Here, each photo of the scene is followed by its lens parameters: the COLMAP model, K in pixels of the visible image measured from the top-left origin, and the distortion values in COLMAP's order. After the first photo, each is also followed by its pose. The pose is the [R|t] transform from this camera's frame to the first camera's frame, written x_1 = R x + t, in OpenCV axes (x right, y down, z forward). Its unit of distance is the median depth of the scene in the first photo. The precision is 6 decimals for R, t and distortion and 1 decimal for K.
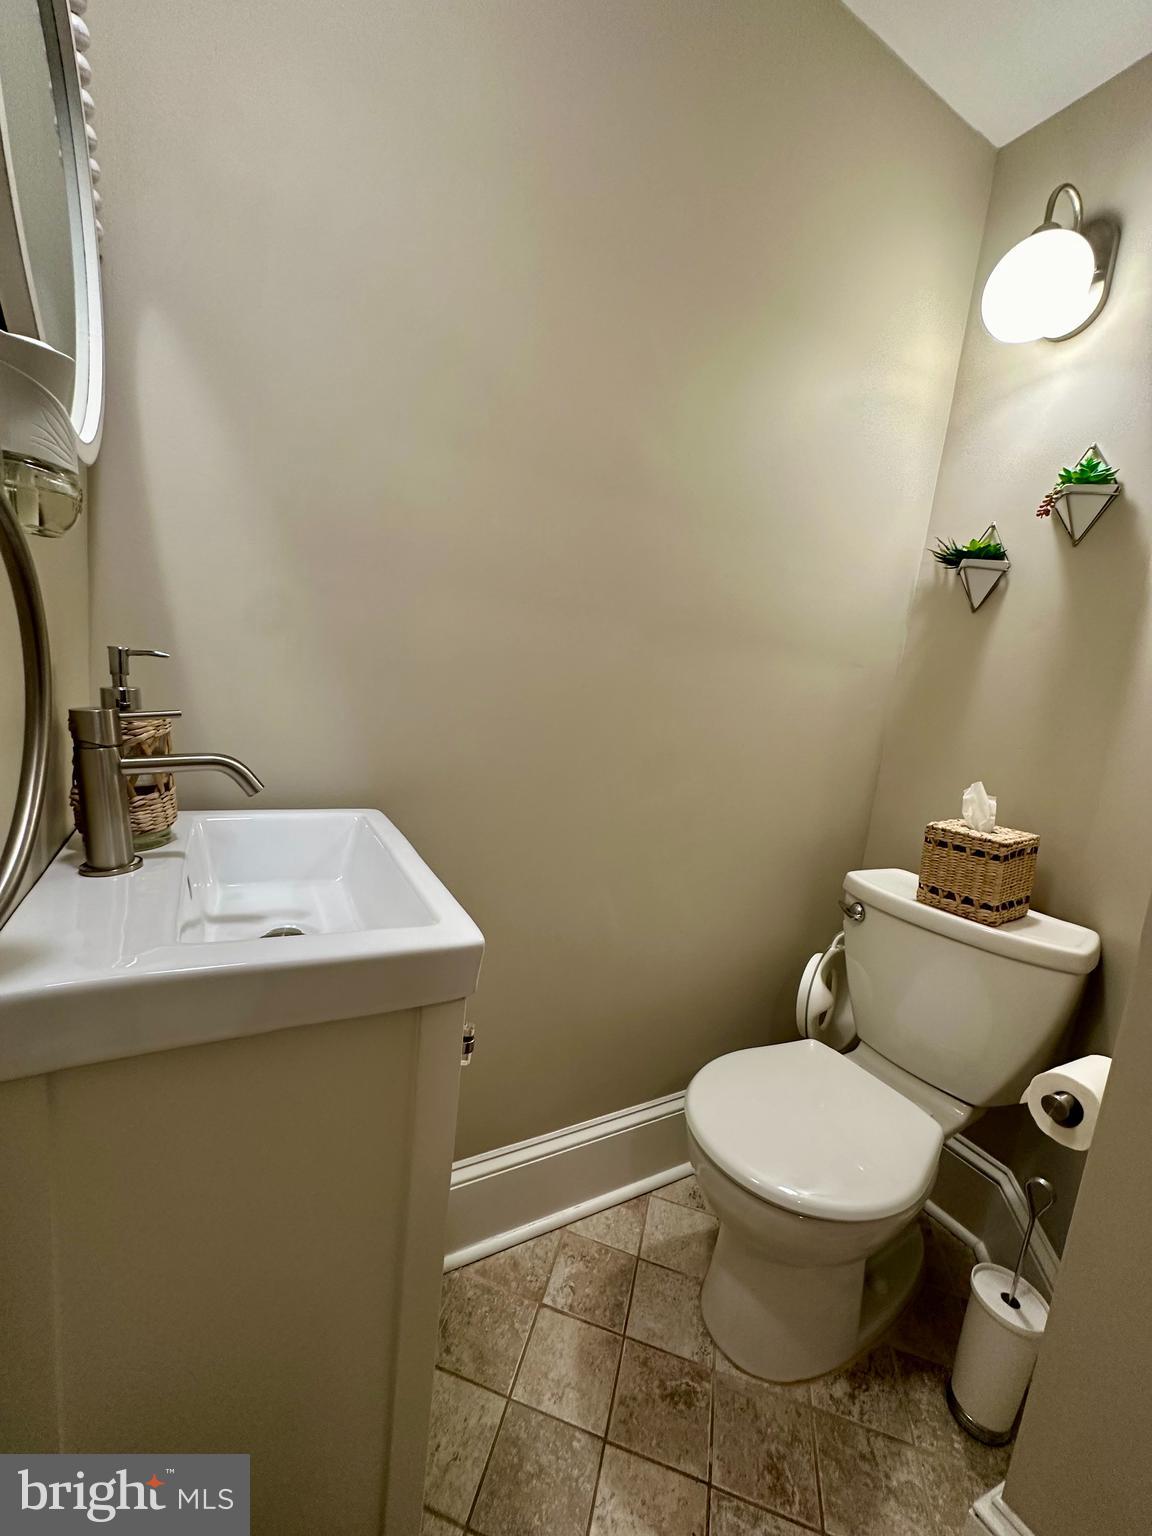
lens RADIAL K [[611.8, 0, 573.2], [0, 611.8, 770.5], [0, 0, 1]] dist [-0.000976, 0.000690]
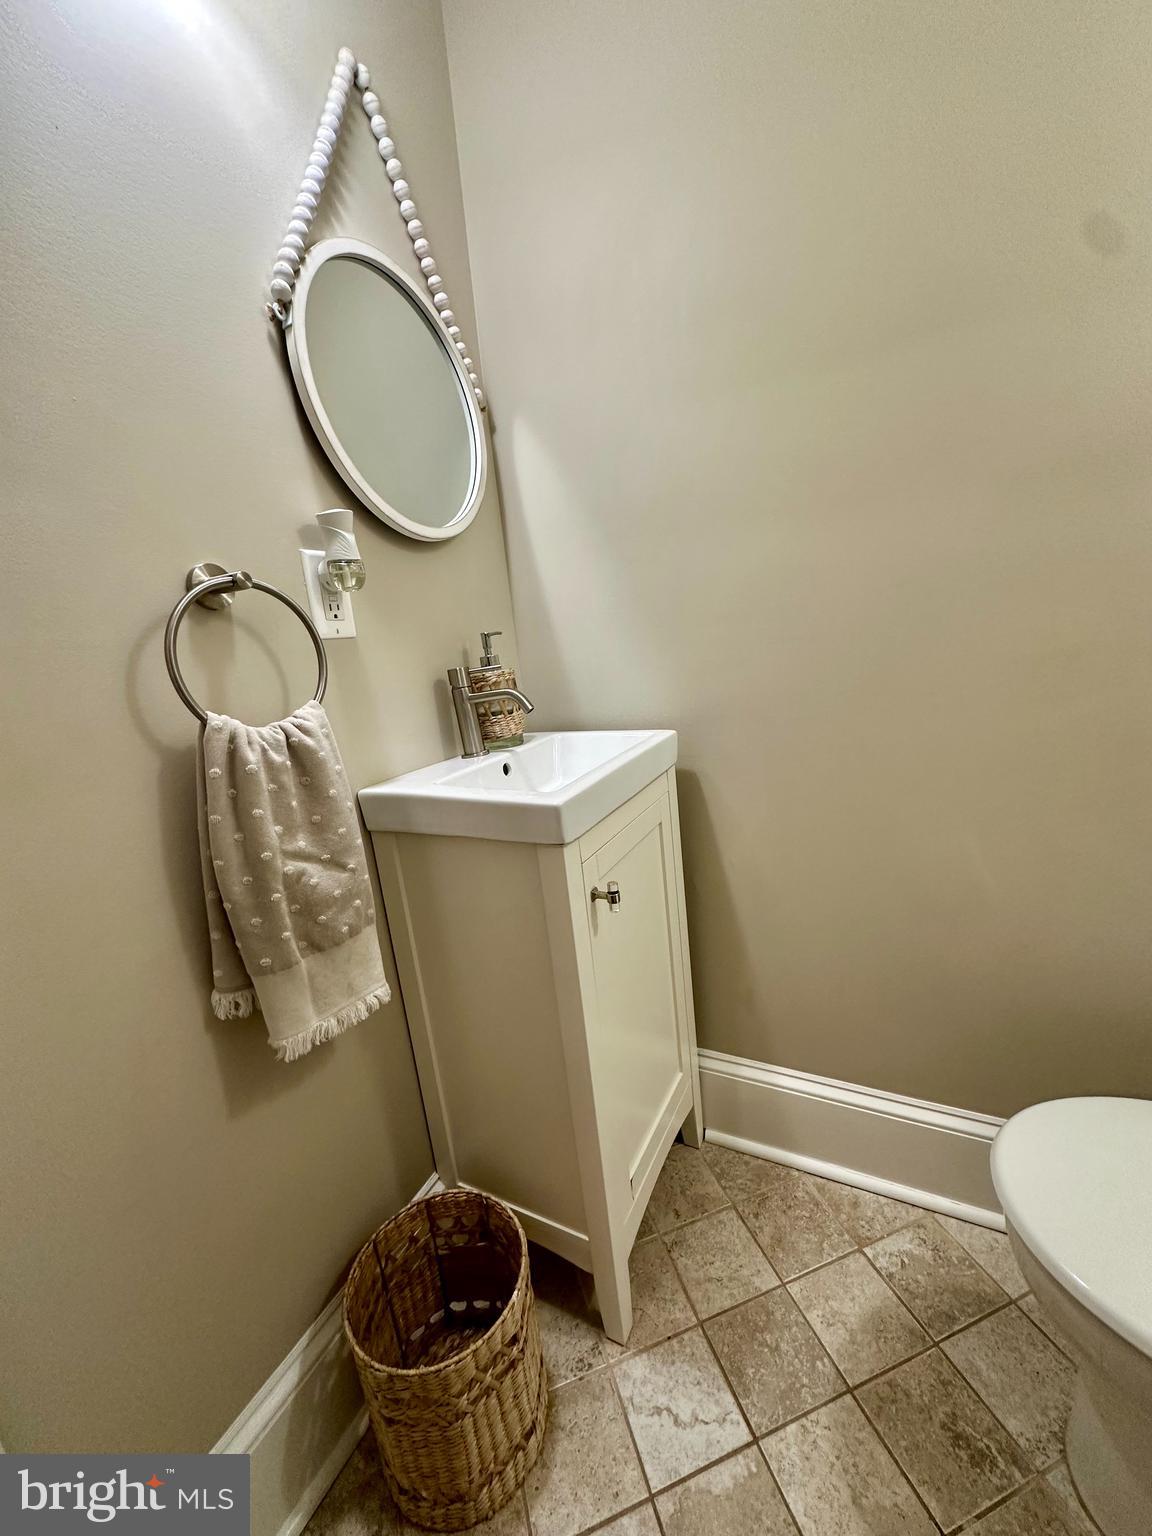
lens RADIAL K [[611.8, 0, 575.9], [0, 611.8, 765.4], [0, 0, 1]] dist [-0.000976, 0.000690]
pose [[0.532782, 0.020651, -0.846001, 0.561179], [0.027569, 0.998748, 0.041741, 0.072106], [0.845804, -0.045562, 0.531545, 0.167540]]
